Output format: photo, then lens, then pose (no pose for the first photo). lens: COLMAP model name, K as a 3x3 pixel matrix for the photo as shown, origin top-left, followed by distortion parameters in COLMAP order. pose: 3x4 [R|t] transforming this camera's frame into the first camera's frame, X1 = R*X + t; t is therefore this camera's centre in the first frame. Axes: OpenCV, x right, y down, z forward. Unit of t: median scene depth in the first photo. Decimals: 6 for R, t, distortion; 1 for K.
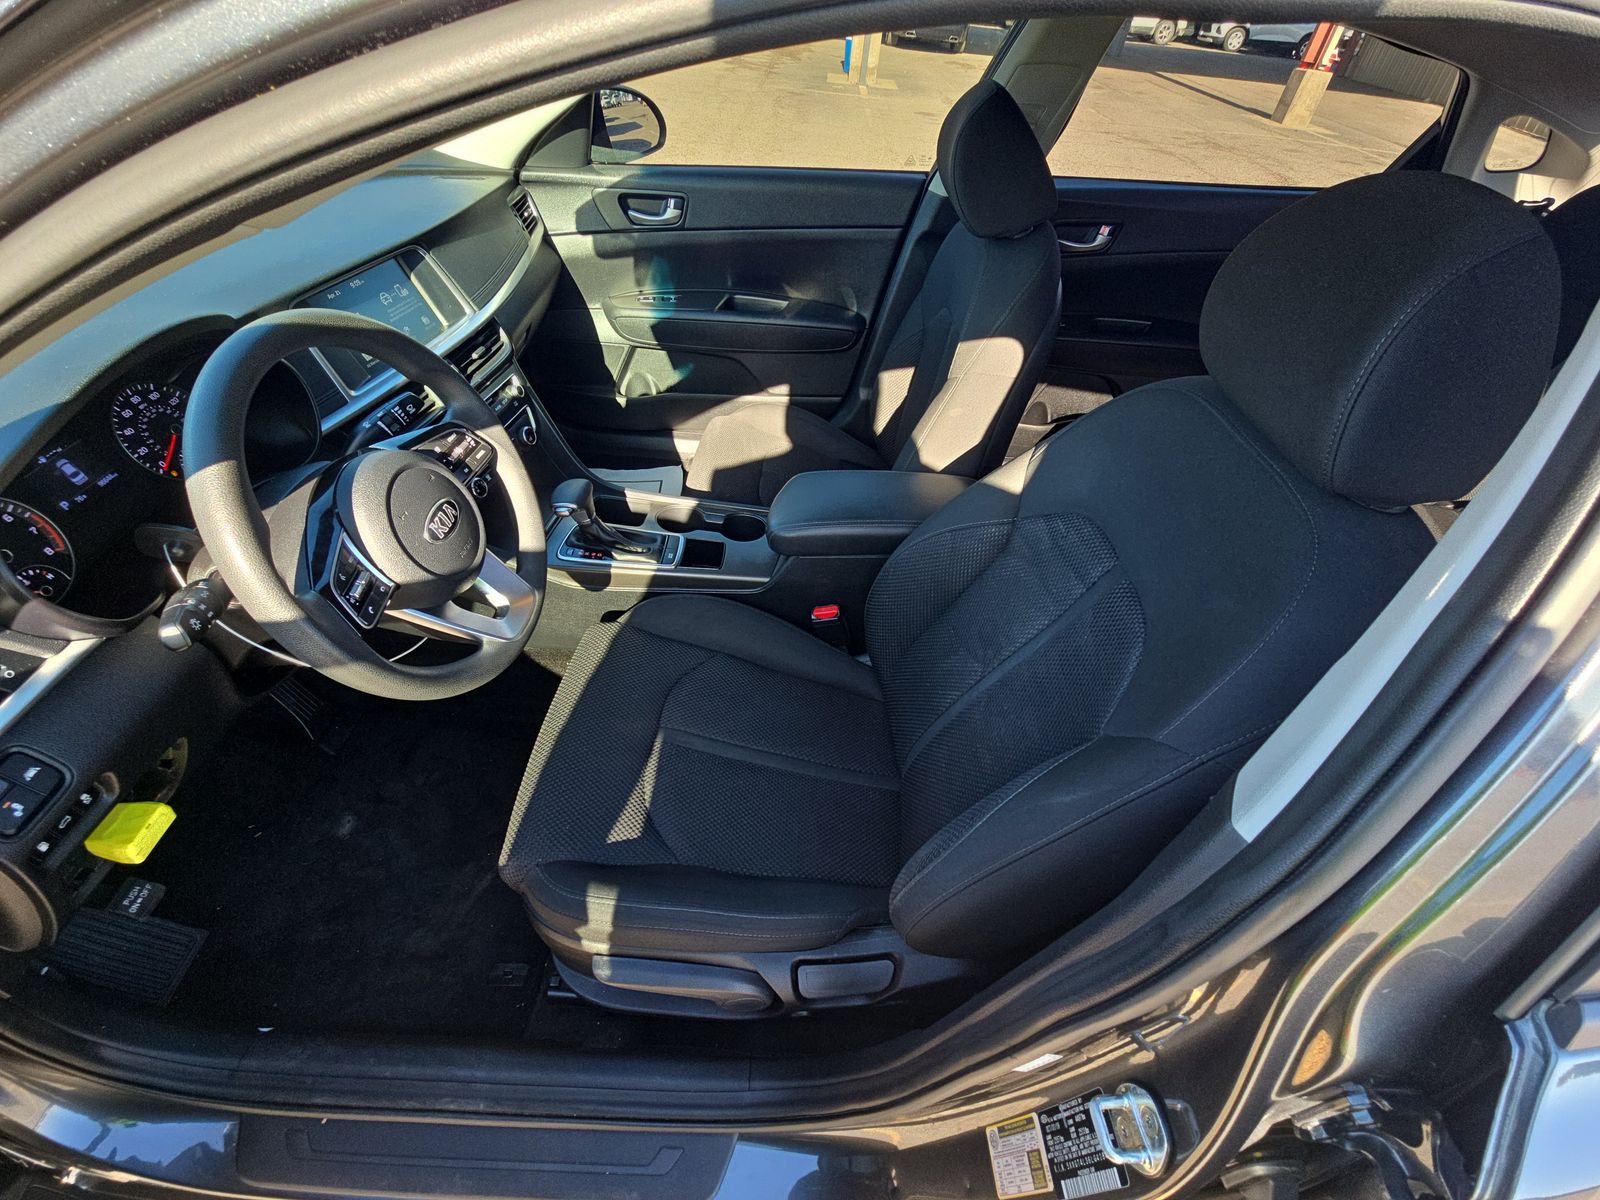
lens RADIAL K [[651.6, 0, 805.1], [0, 651.6, 599.1], [0, 0, 1]] dist [-0.001089, -0.001668]
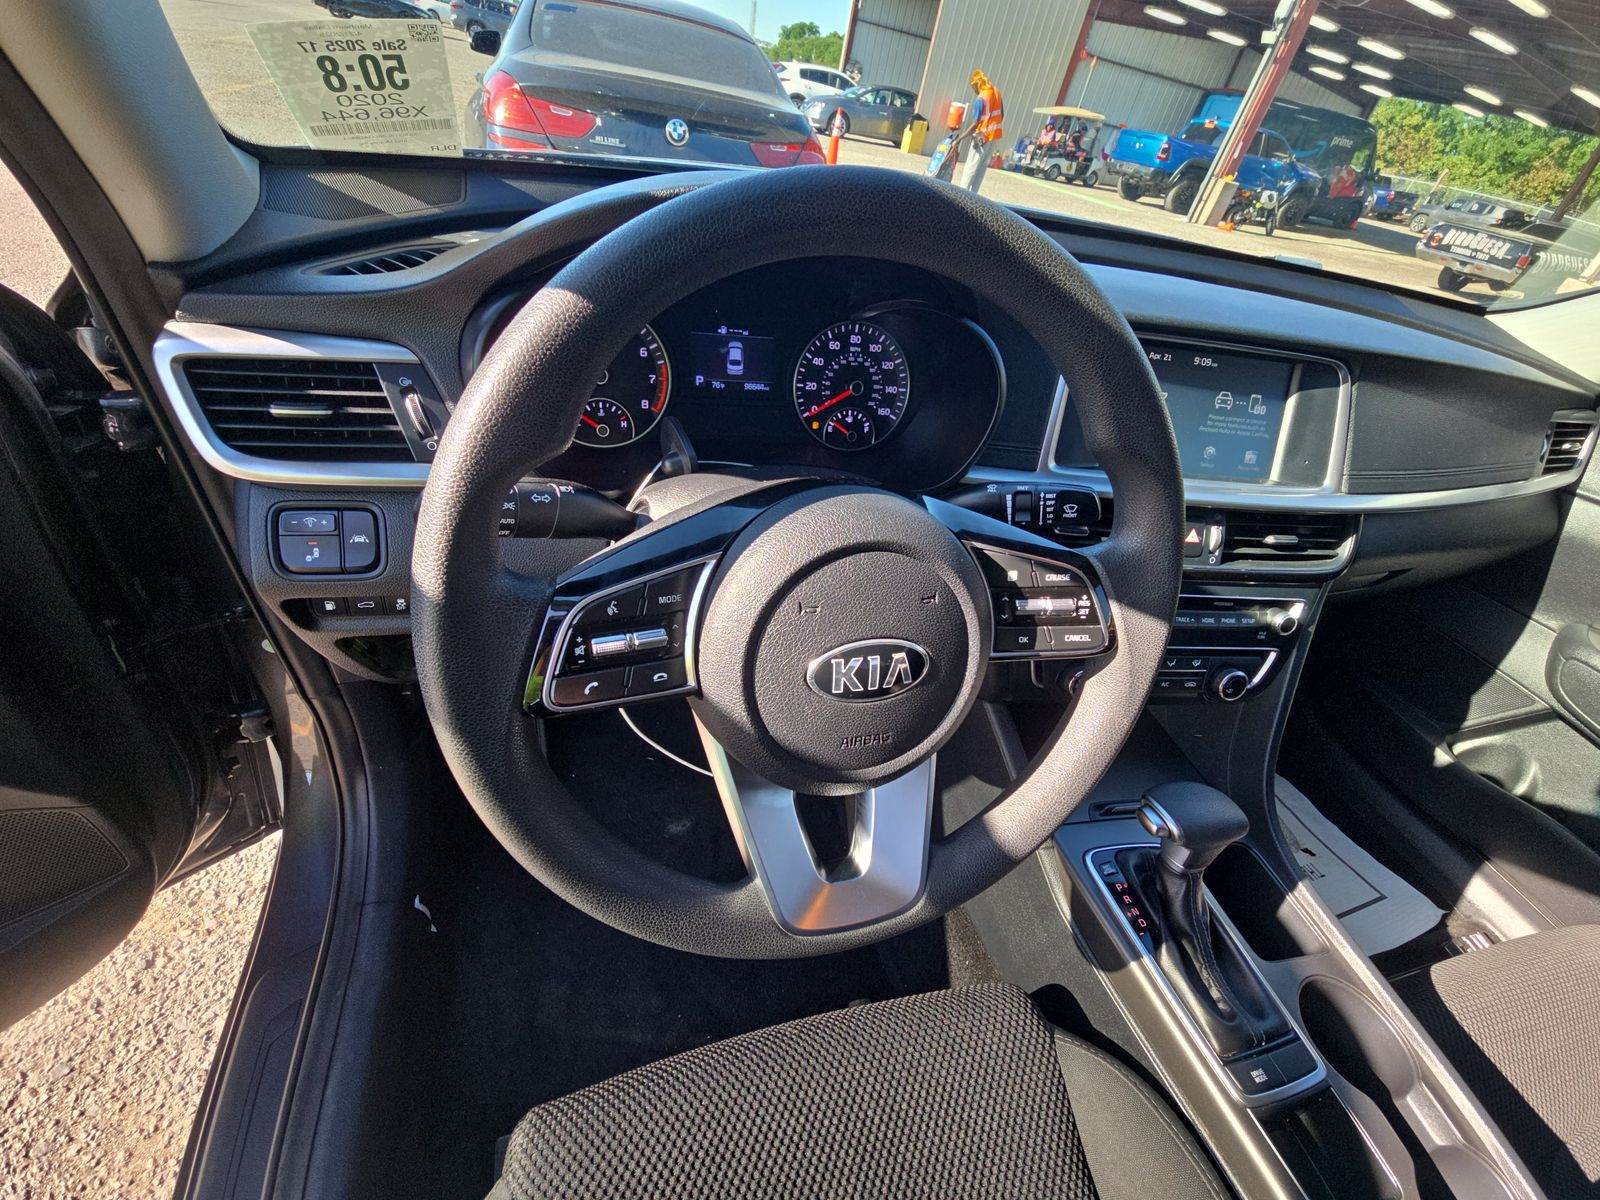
lens RADIAL K [[651.6, 0, 802.9], [0, 651.6, 603.8], [0, 0, 1]] dist [-0.001089, -0.001668]
pose [[0.306947, 0.562834, -0.767464, -0.157272], [-0.744720, 0.644148, 0.174547, -0.127429], [0.592601, 0.517969, 0.616873, 0.428302]]
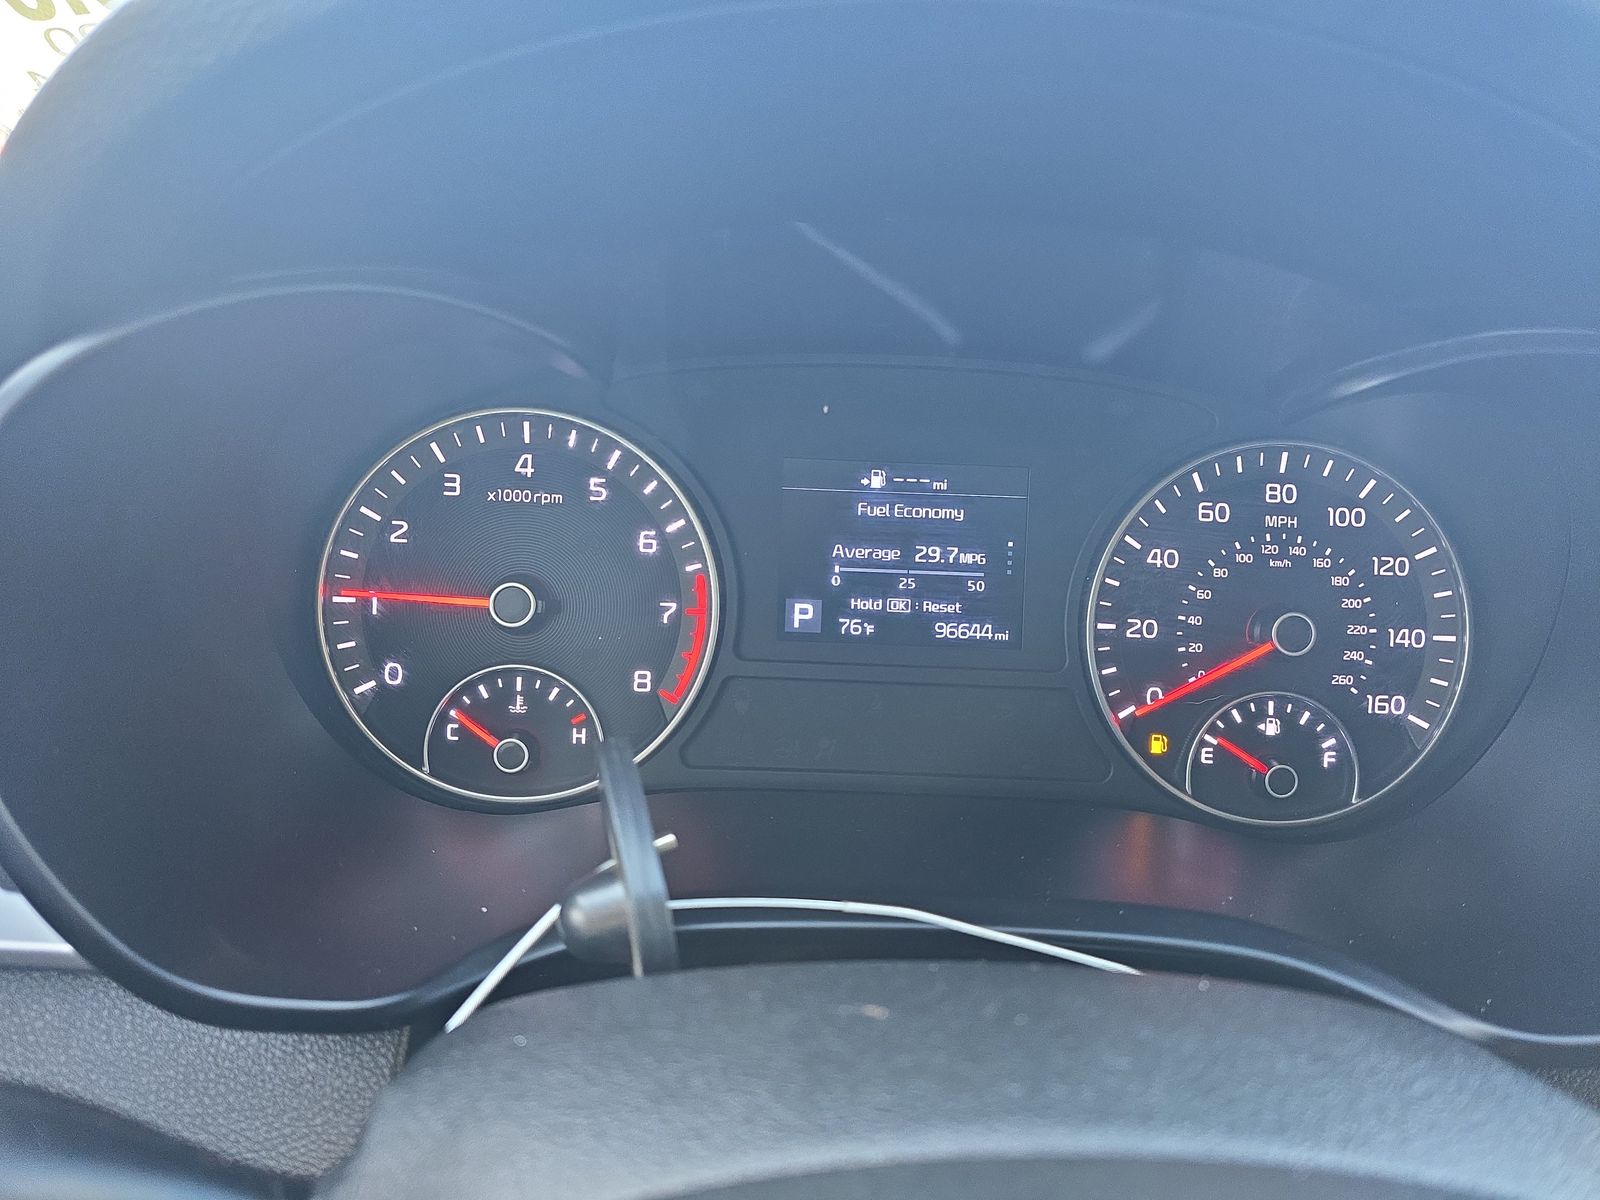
lens RADIAL K [[1088.0, 0, 792.4], [0, 1088.0, 594.6], [0, 0, 1]] dist [0.008892, -0.002255]
pose [[0.039336, 0.264878, -0.963479, -0.403878], [-0.720856, 0.675253, 0.156208, -0.139122], [0.691968, 0.688385, 0.217501, 0.540736]]
